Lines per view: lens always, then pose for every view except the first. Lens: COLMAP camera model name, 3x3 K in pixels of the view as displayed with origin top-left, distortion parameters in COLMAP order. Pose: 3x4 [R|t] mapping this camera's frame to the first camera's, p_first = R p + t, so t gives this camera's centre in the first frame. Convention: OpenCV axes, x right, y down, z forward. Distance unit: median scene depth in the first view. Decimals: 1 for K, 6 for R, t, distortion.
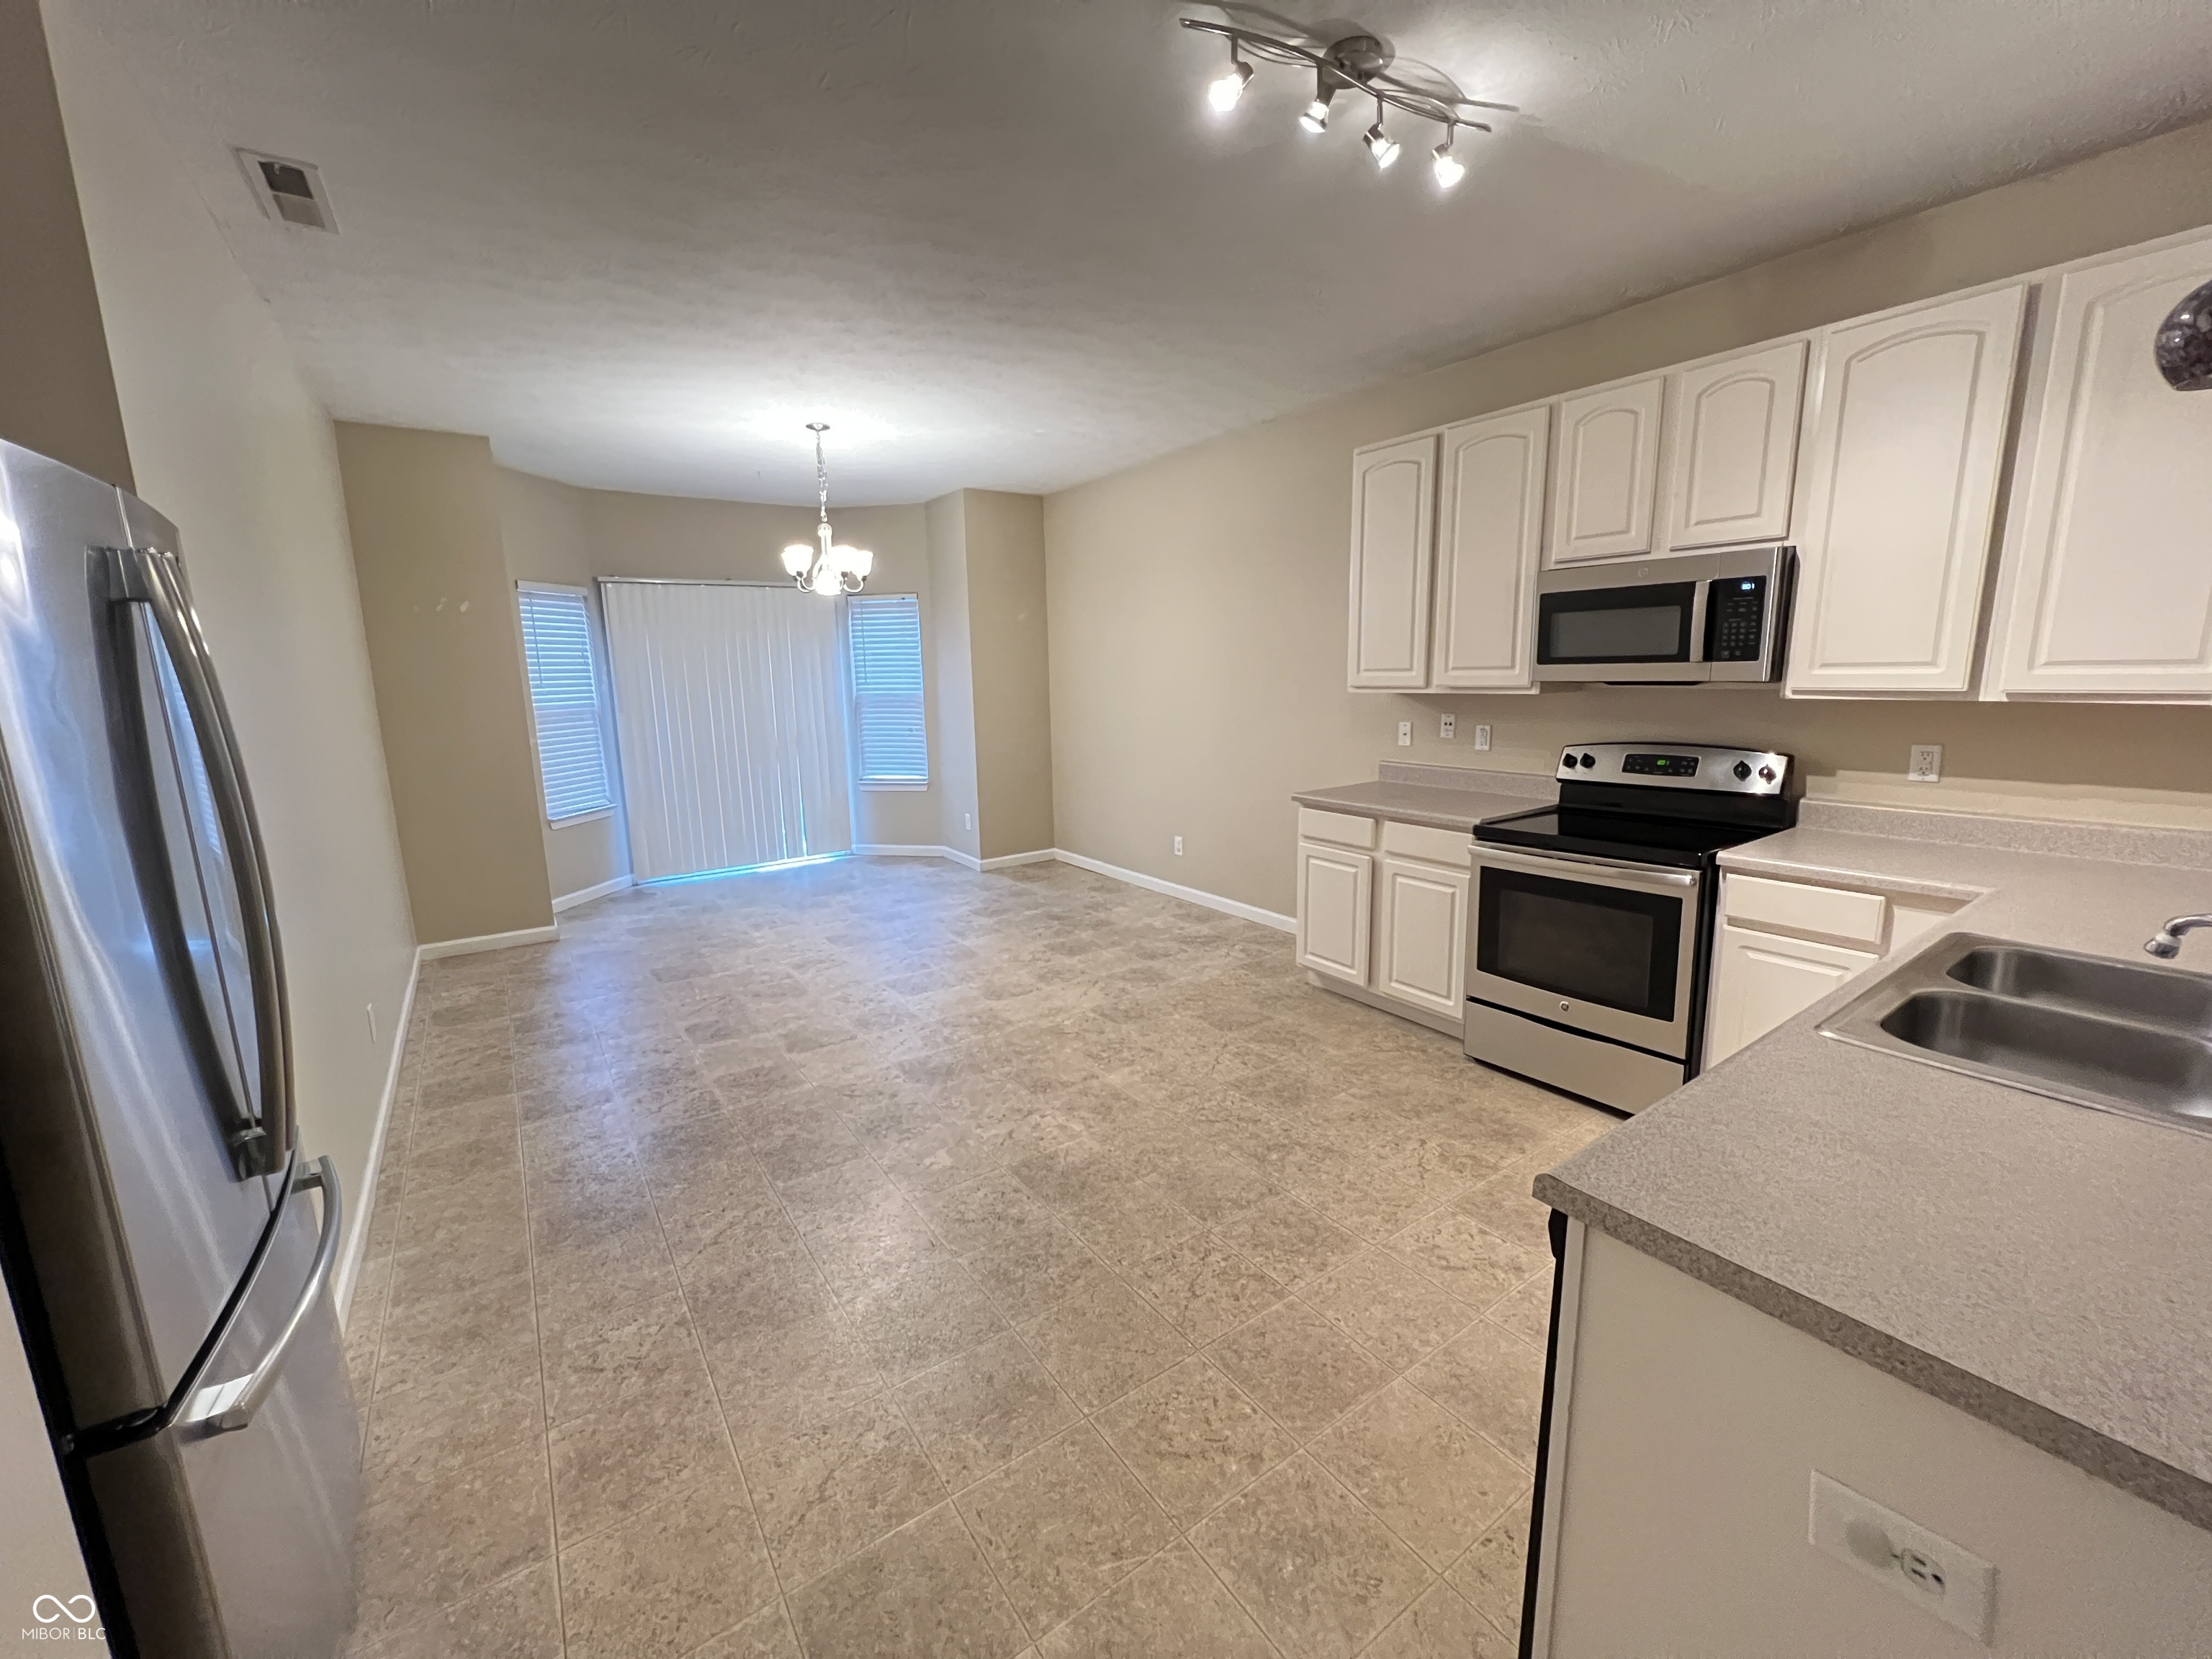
lens RADIAL K [[882.4, 0, 1096.2], [0, 882.4, 828.0], [0, 0, 1]] dist [-0.001735, 0.000849]
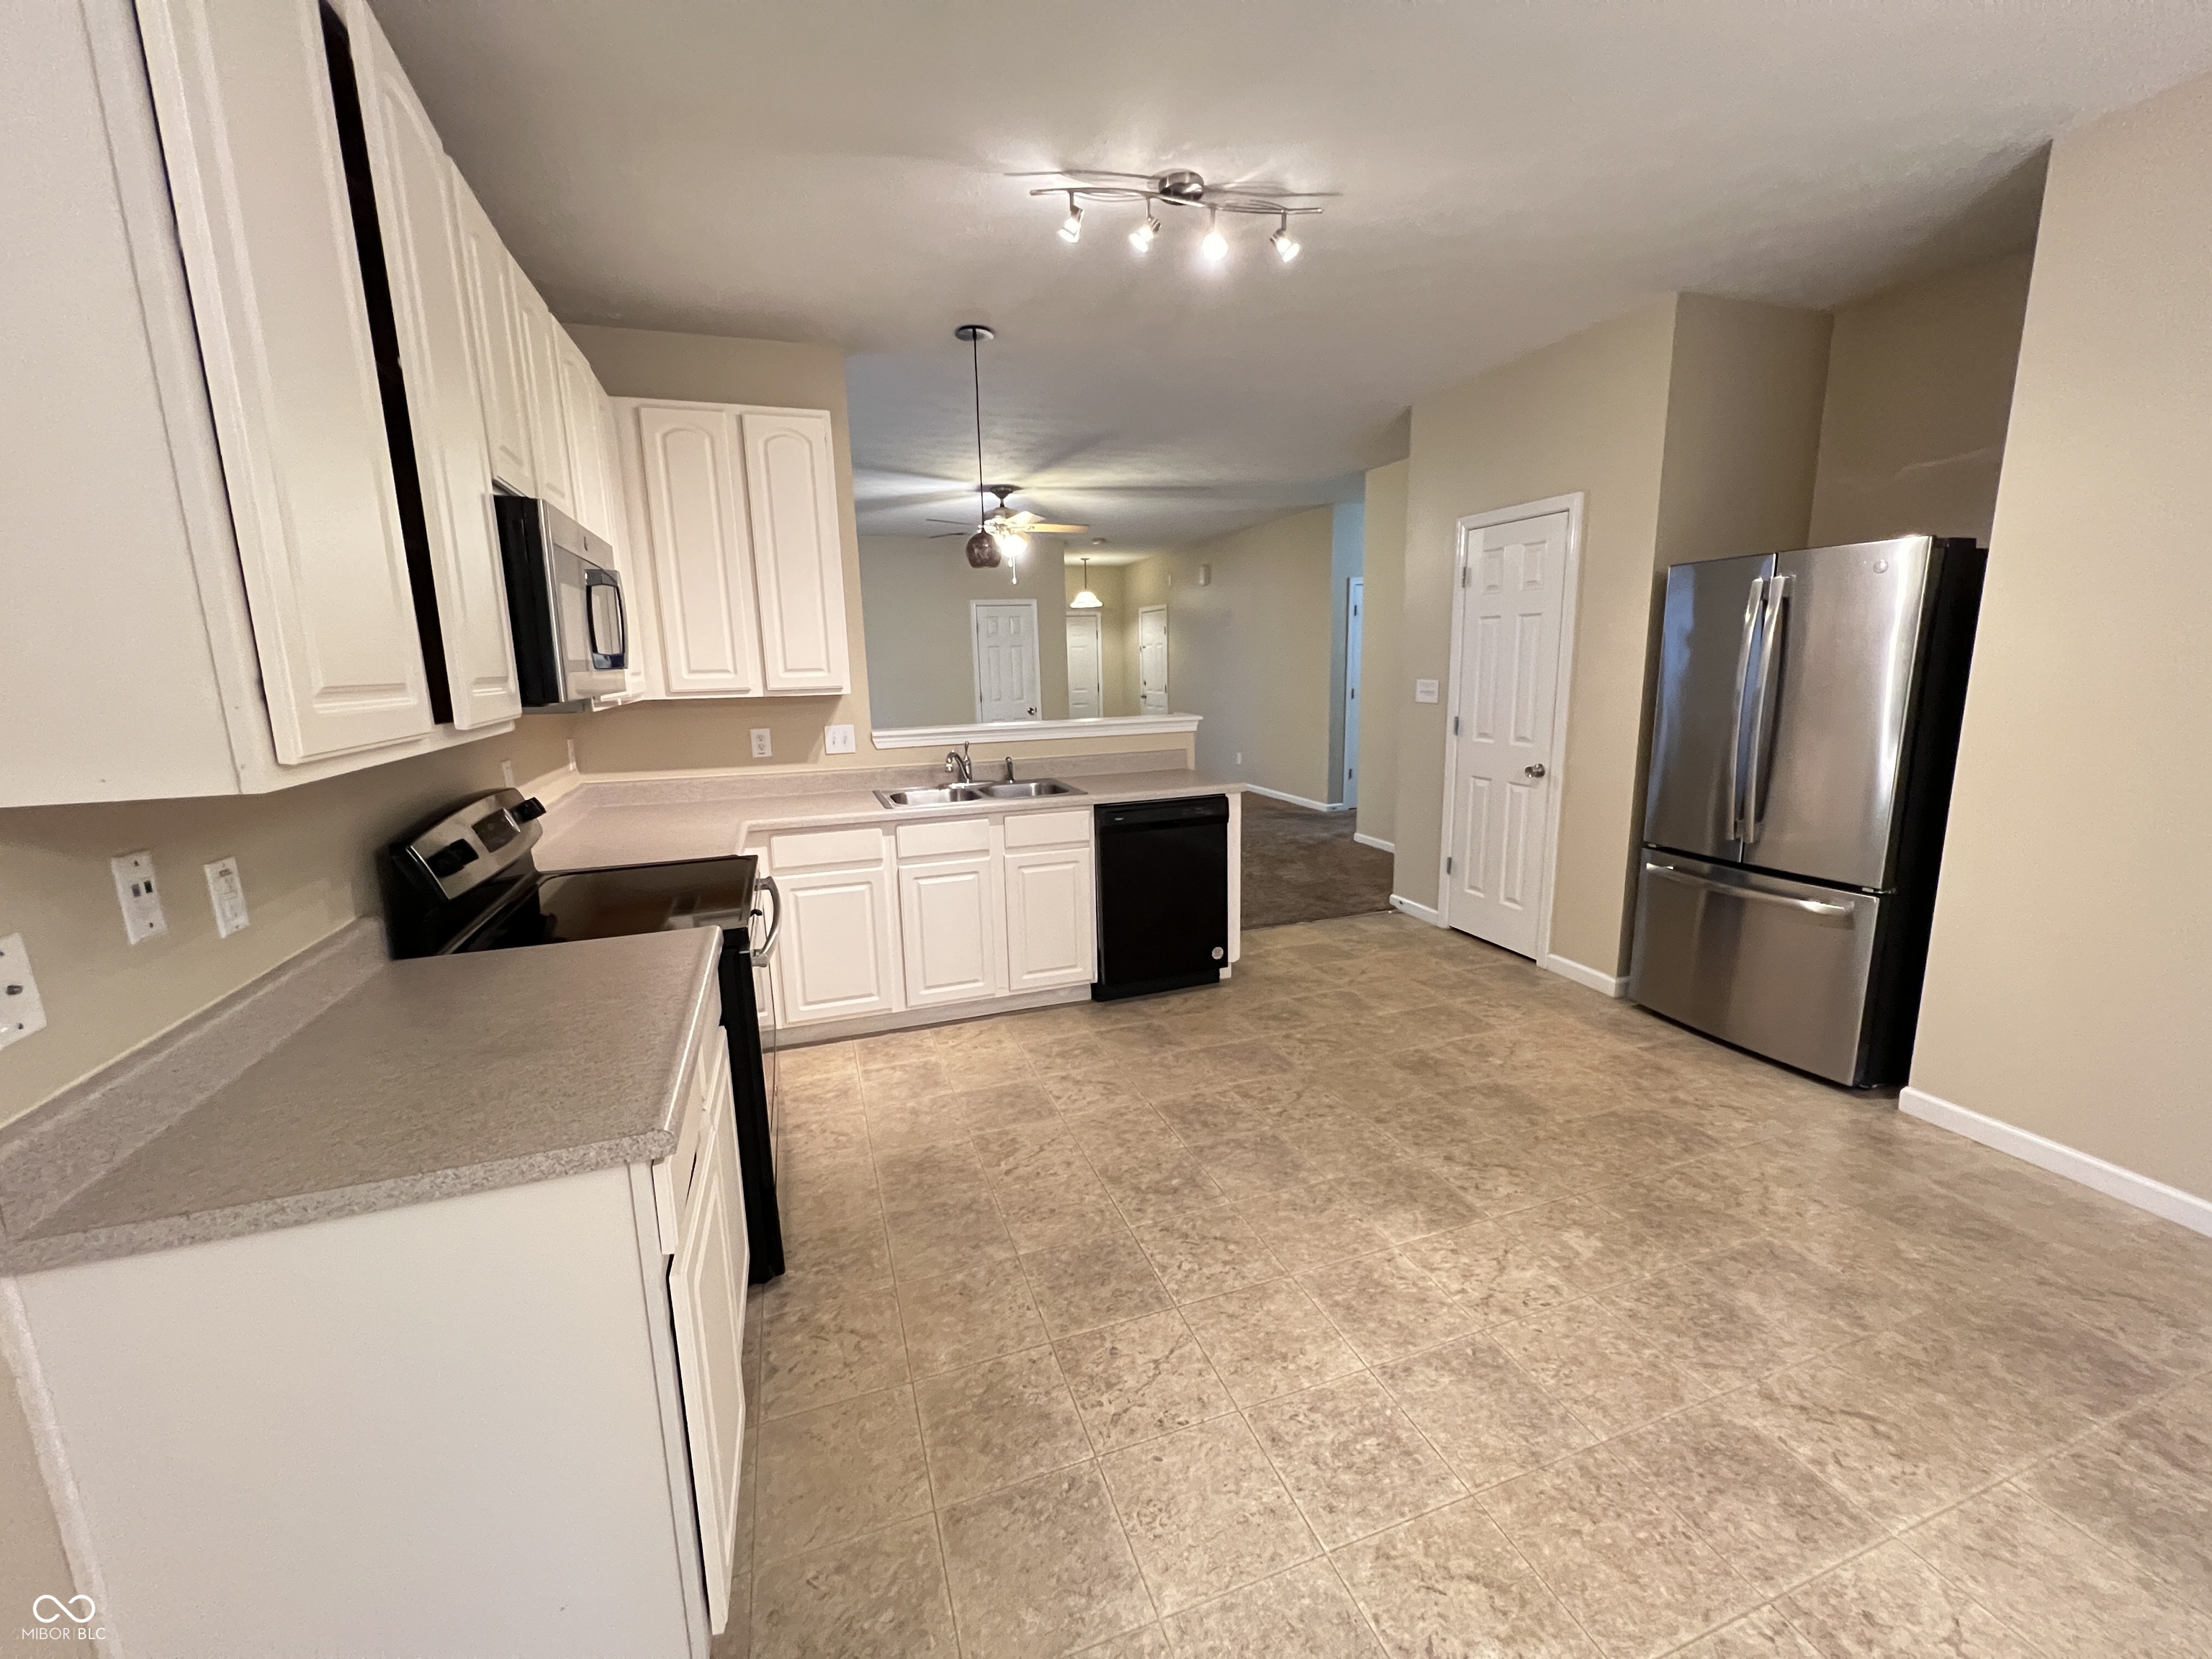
lens RADIAL K [[882.4, 0, 1095.3], [0, 882.4, 825.9], [0, 0, 1]] dist [-0.001735, 0.000849]
pose [[-0.962061, -0.006714, 0.272753, 0.022774], [0.092814, 0.932021, 0.350319, -0.212037], [-0.256563, 0.362343, -0.896037, 1.186782]]
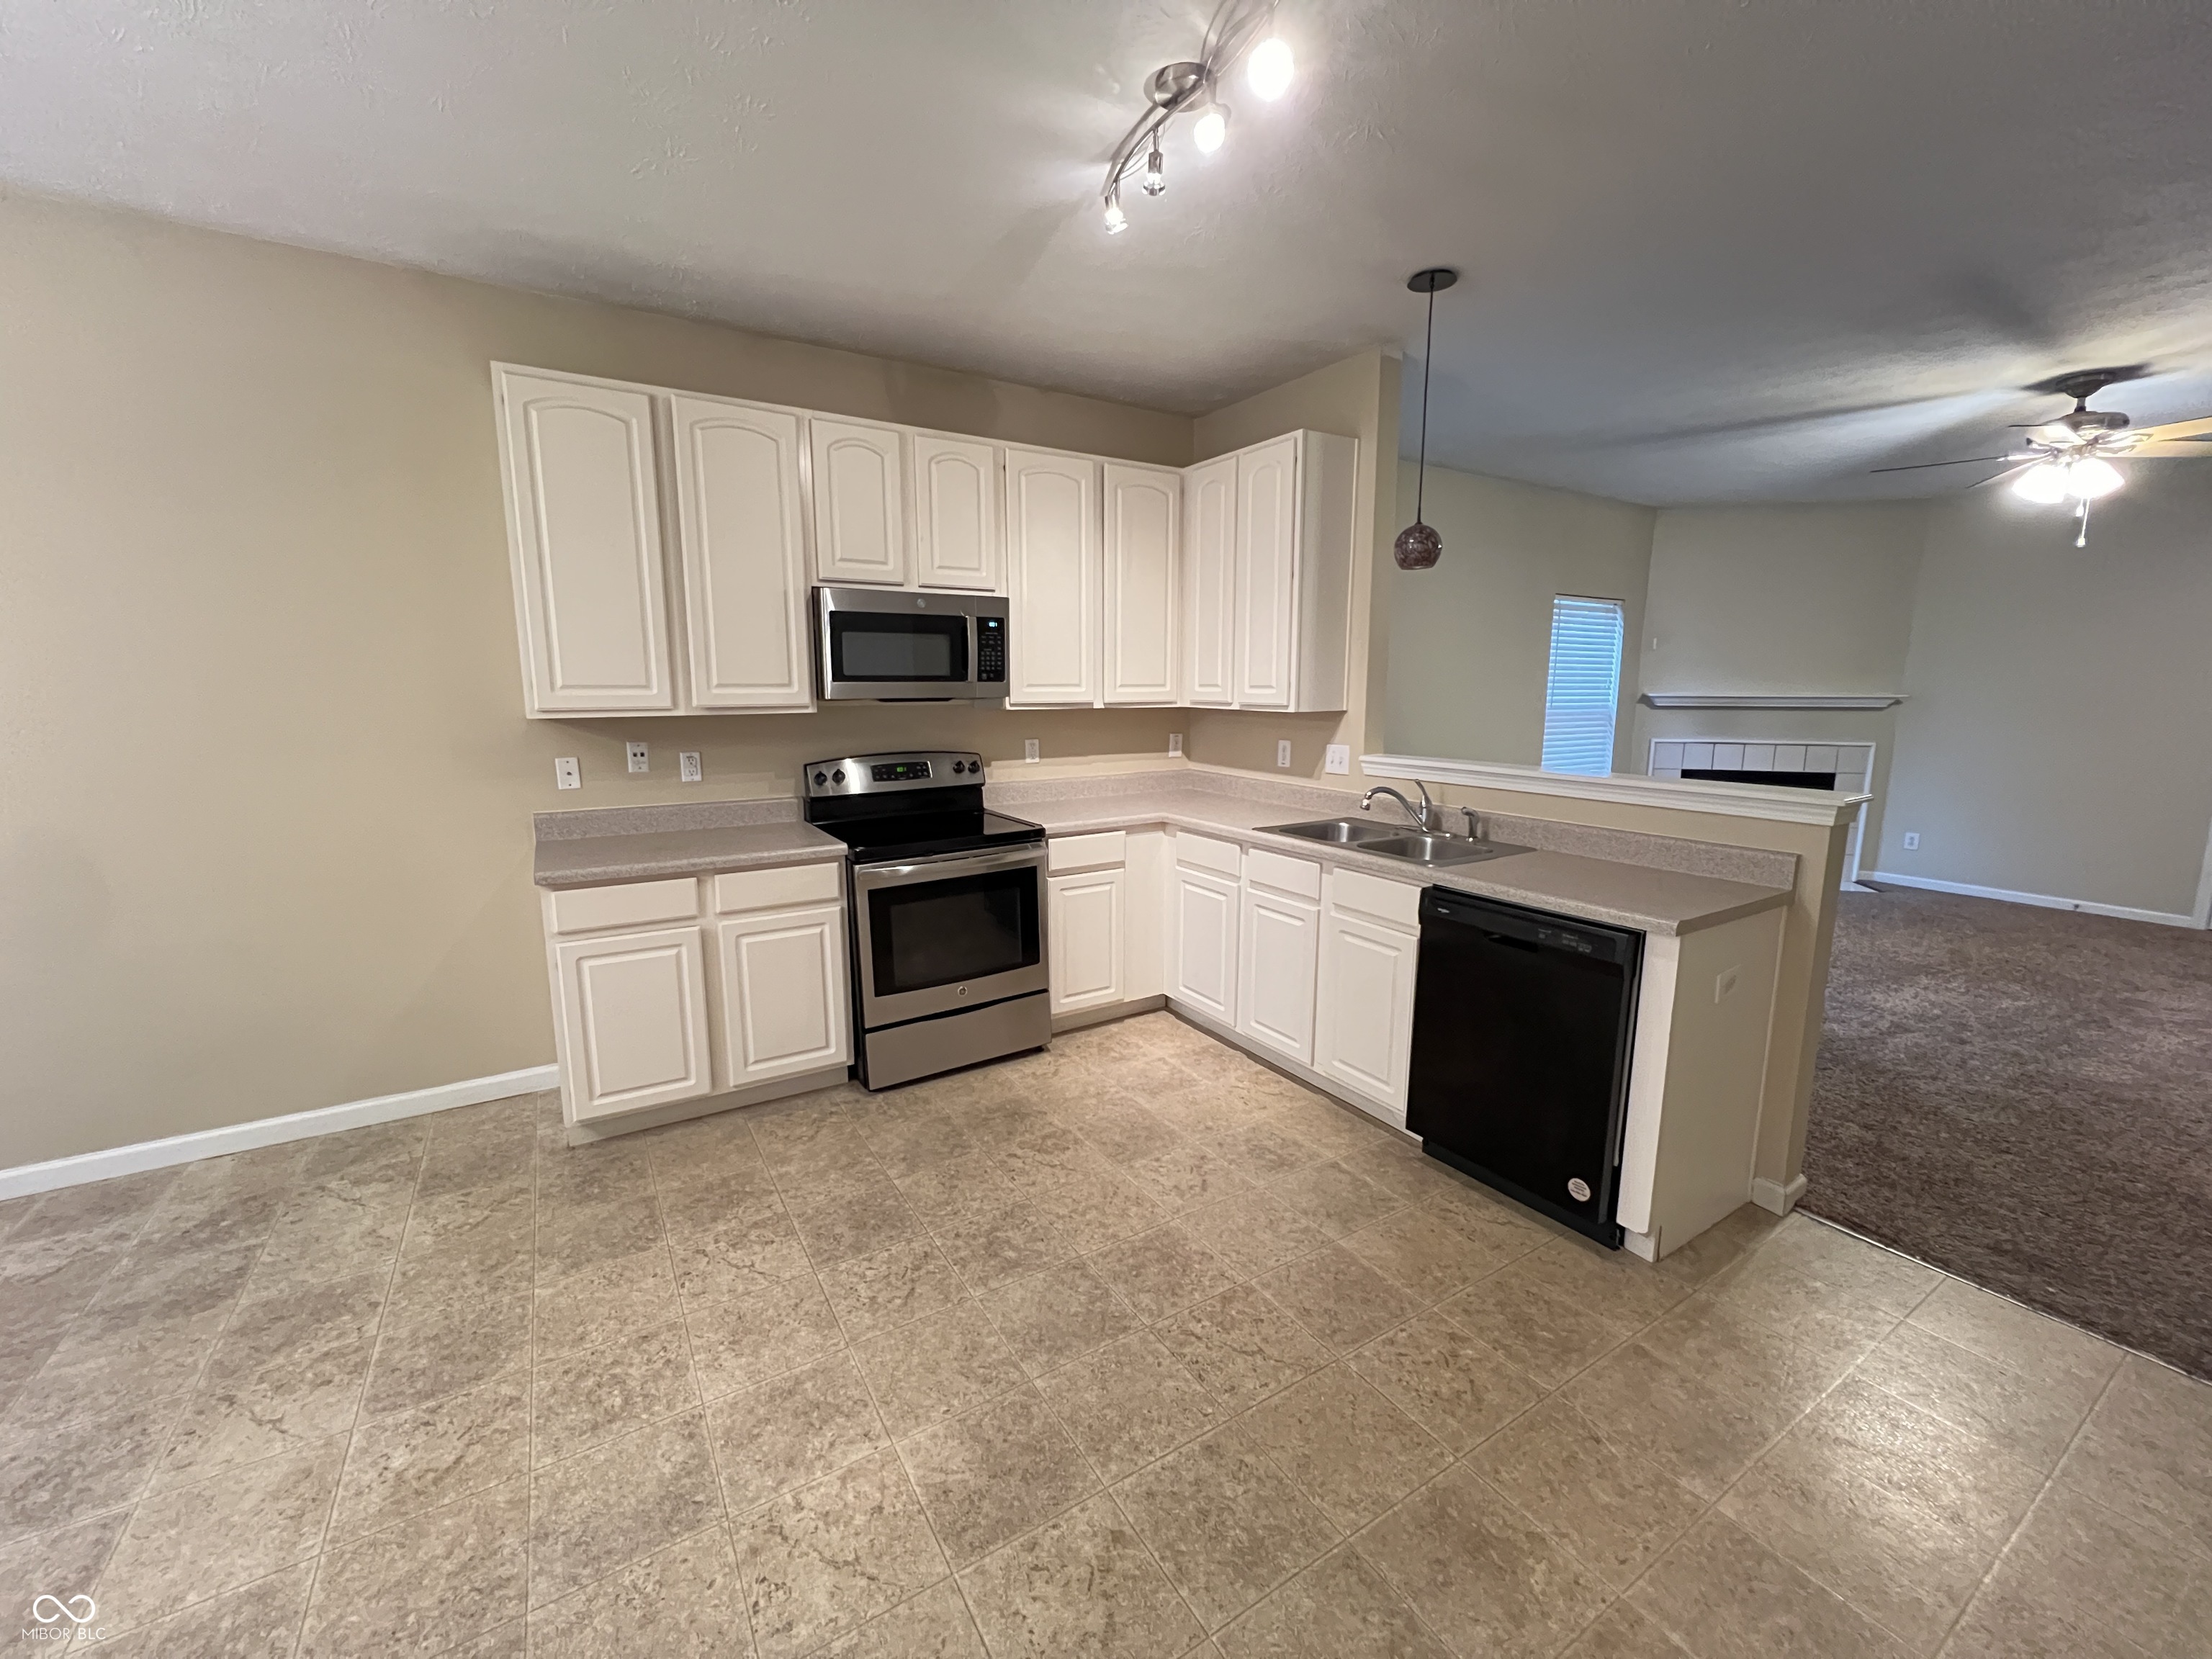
lens RADIAL K [[882.4, 0, 1097.7], [0, 882.4, 825.9], [0, 0, 1]] dist [-0.001735, 0.000849]
pose [[0.052039, -0.139536, 0.988849, -0.395833], [0.179895, 0.975302, 0.128157, -0.083431], [-0.982308, 0.171220, 0.075856, 0.542497]]
